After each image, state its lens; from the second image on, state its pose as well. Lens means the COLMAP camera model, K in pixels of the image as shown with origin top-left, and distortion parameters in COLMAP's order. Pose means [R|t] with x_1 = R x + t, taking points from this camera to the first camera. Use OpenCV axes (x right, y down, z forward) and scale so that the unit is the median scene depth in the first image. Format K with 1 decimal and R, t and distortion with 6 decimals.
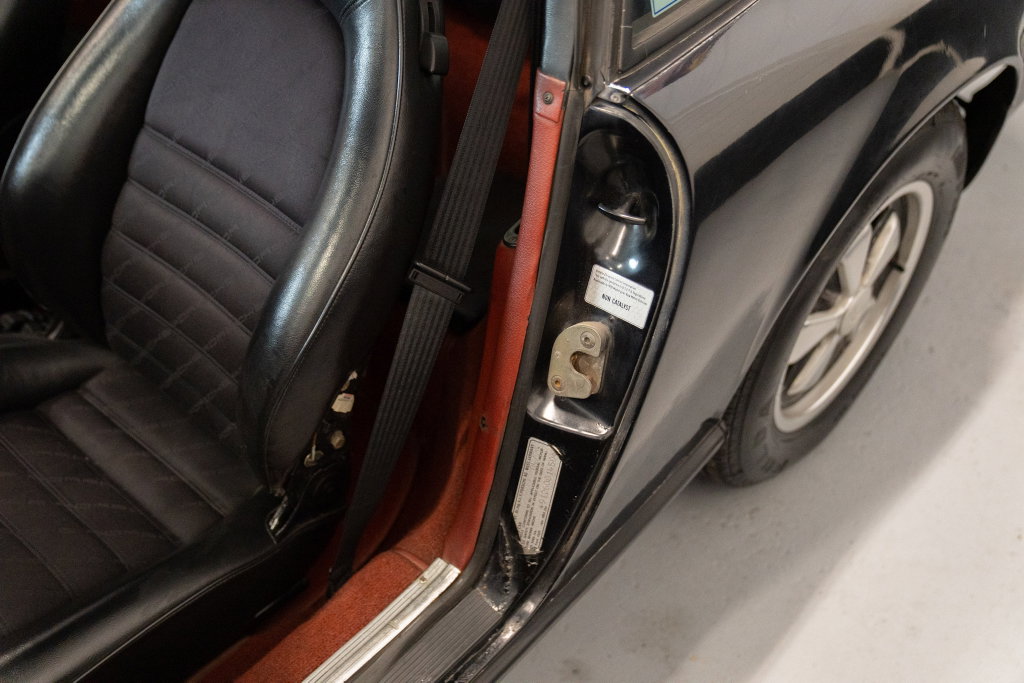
lens RADIAL K [[1072.7, 0, 512.0], [0, 1072.7, 341.5], [0, 0, 1]] dist [0.025086, 0.029259]
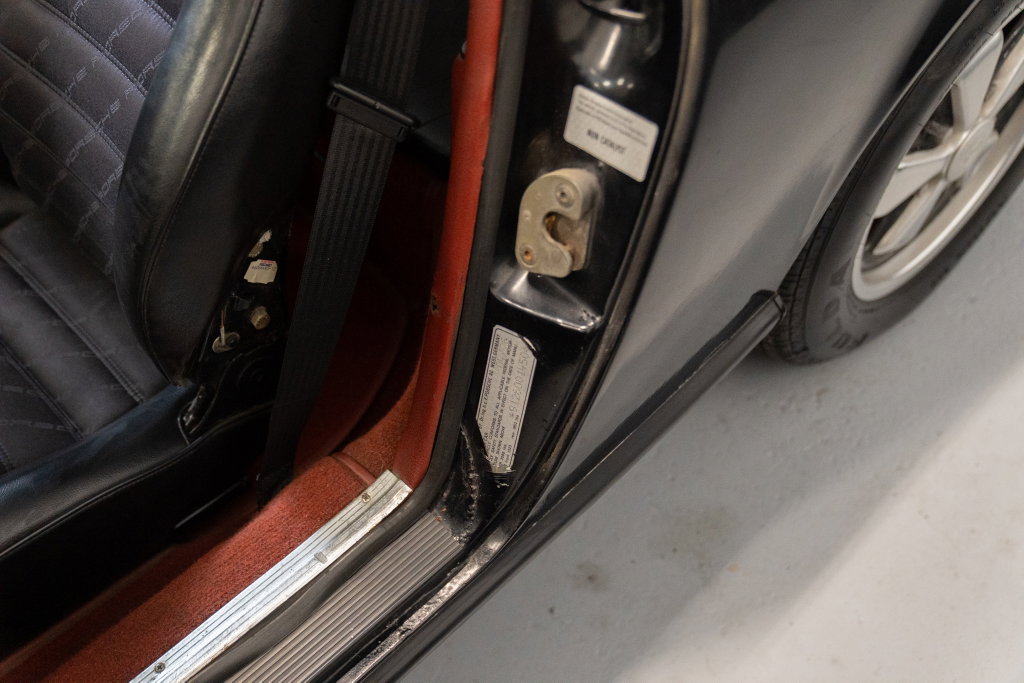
lens RADIAL K [[1031.2, 0, 512.0], [0, 1031.2, 341.5], [0, 0, 1]] dist [-0.045369, 0.247567]
pose [[0.994340, 0.026821, -0.102801, 0.099261], [-0.009524, 0.986217, 0.165181, -0.016907], [0.105814, -0.163267, 0.980891, 0.292479]]
